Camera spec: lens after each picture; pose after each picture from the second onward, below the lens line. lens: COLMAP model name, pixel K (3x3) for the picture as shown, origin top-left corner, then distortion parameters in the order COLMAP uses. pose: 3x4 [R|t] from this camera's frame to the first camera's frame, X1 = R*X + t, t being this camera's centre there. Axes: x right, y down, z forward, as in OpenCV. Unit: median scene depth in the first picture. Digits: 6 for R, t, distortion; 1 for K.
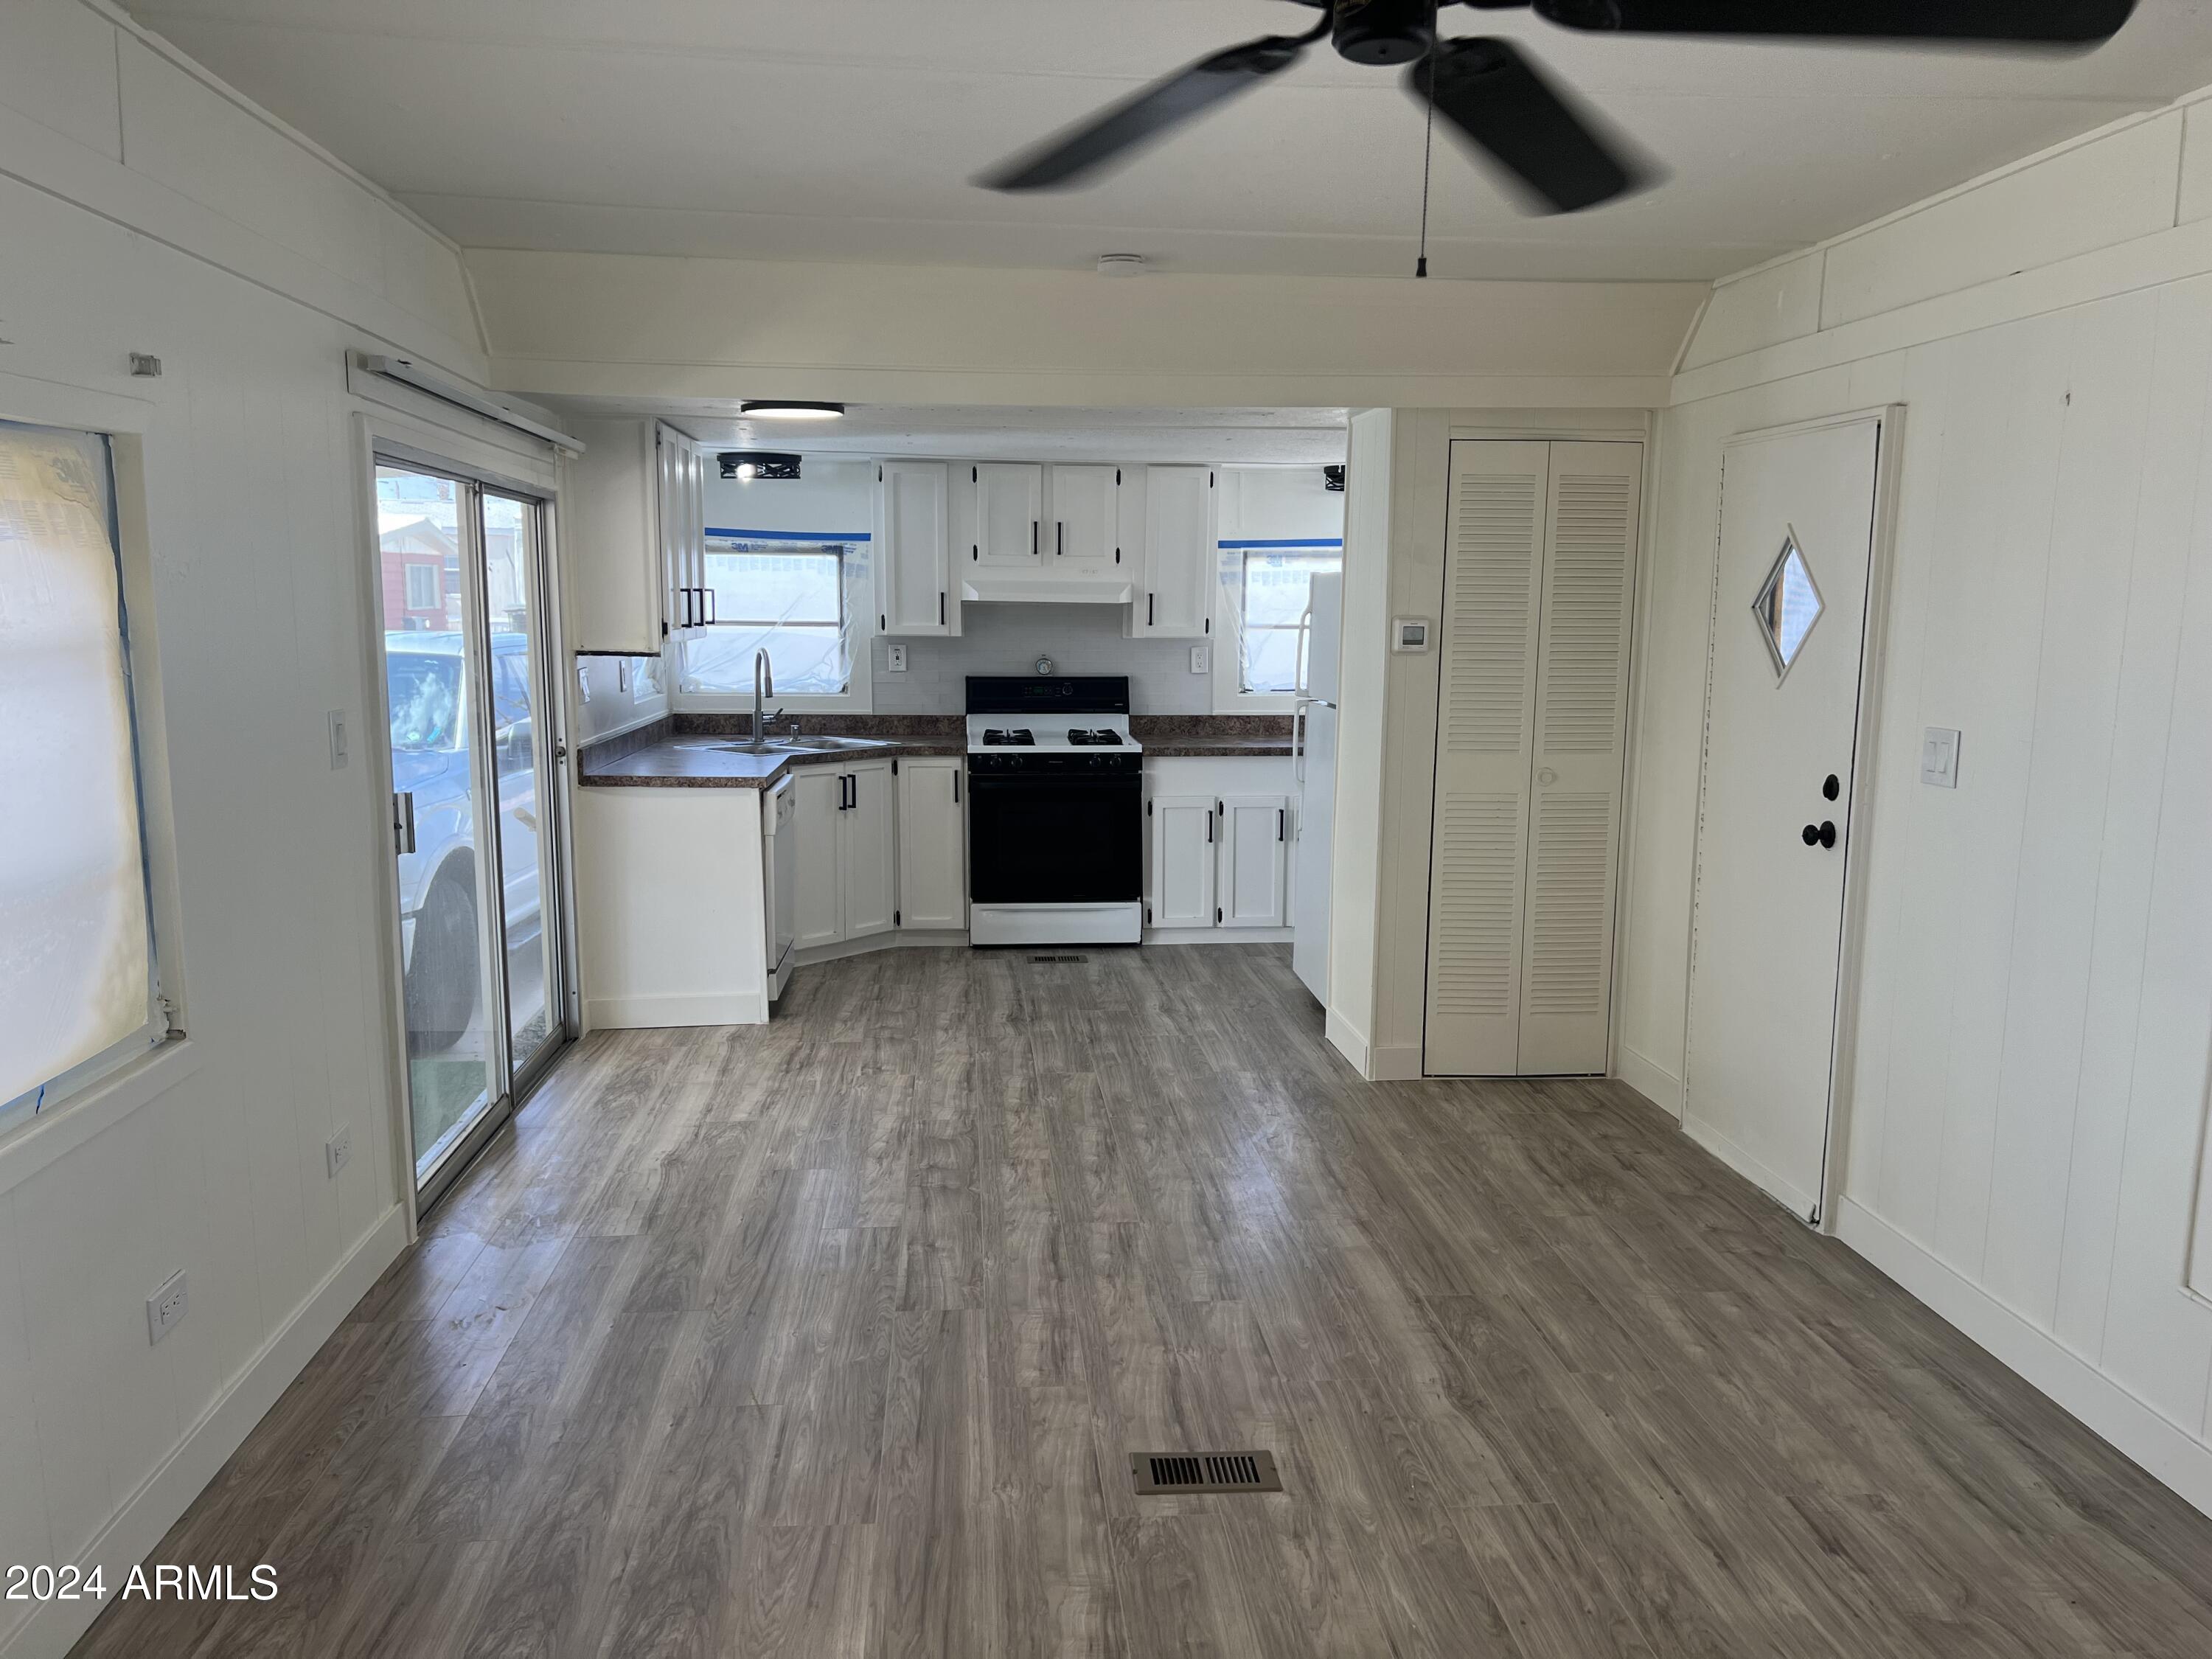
lens RADIAL K [[1661.2, 0, 1137.9], [0, 1661.2, 871.0], [0, 0, 1]] dist [0.051472, -0.064806]
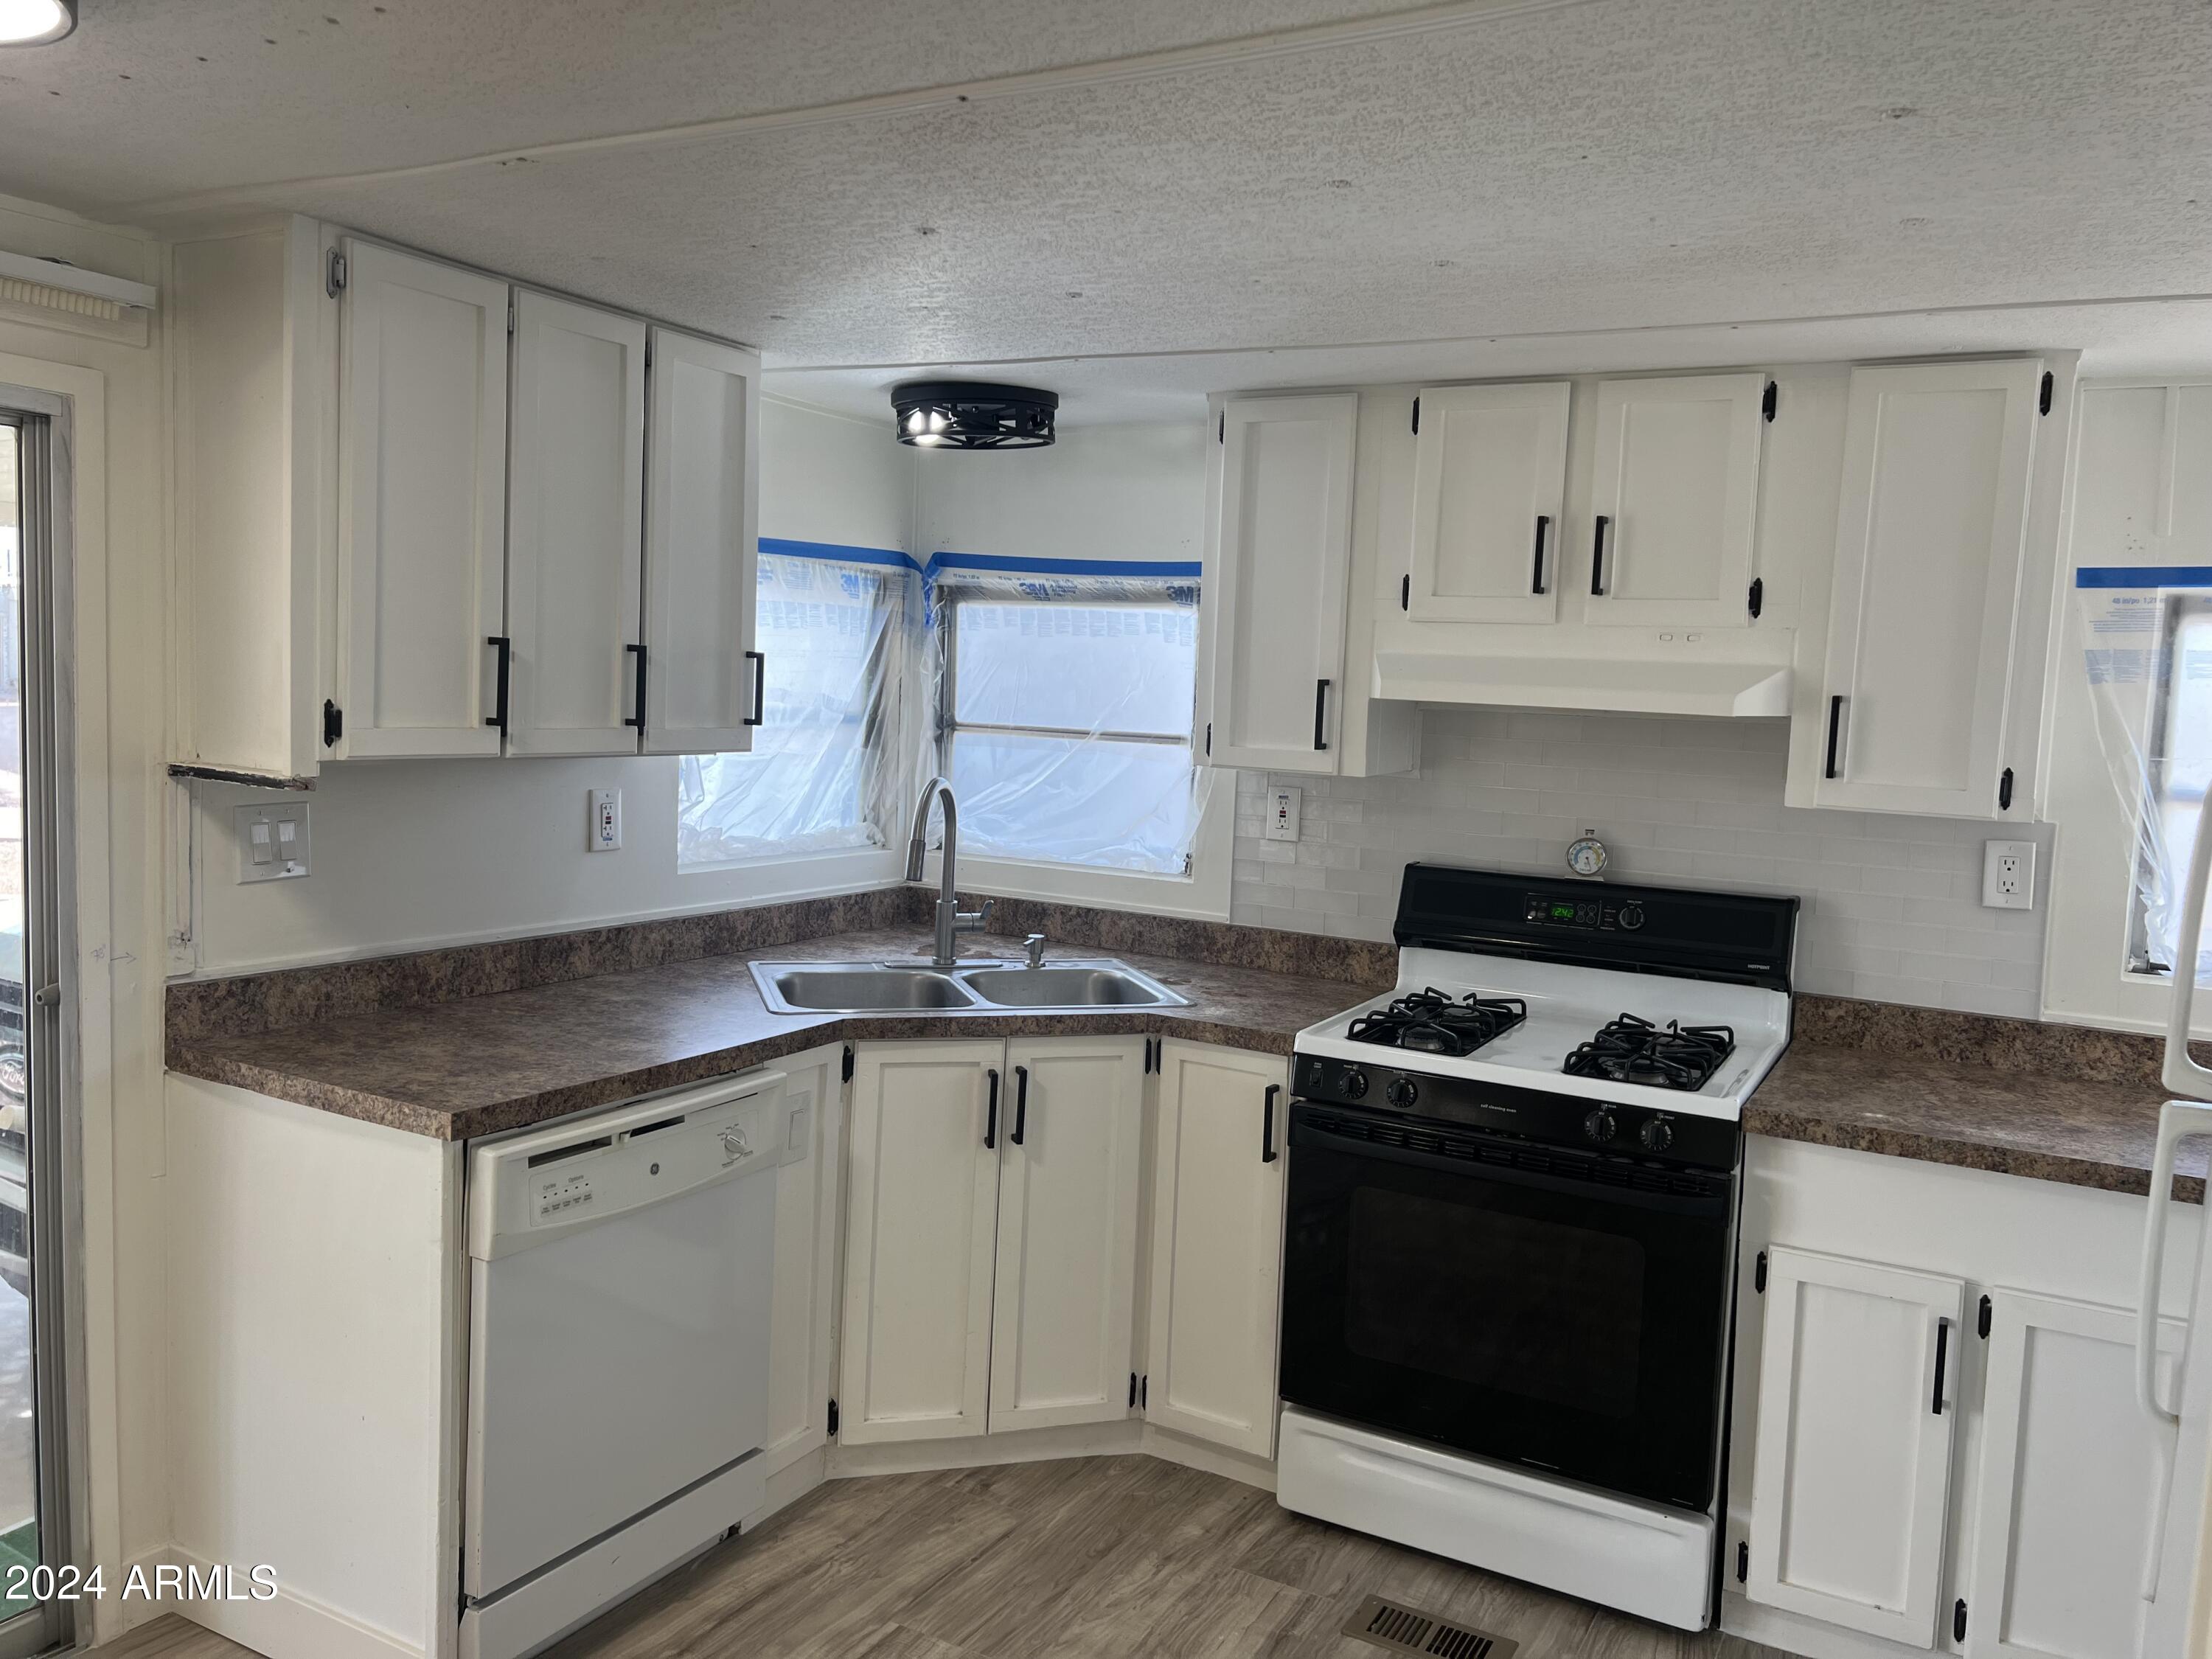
lens RADIAL K [[1661.2, 0, 1096.1], [0, 1661.2, 811.4], [0, 0, 1]] dist [0.051472, -0.064806]
pose [[0.816262, 0.070996, -0.573303, 0.105777], [-0.129799, 0.989584, -0.062259, -0.110463], [0.562912, 0.125233, 0.816974, 0.692733]]
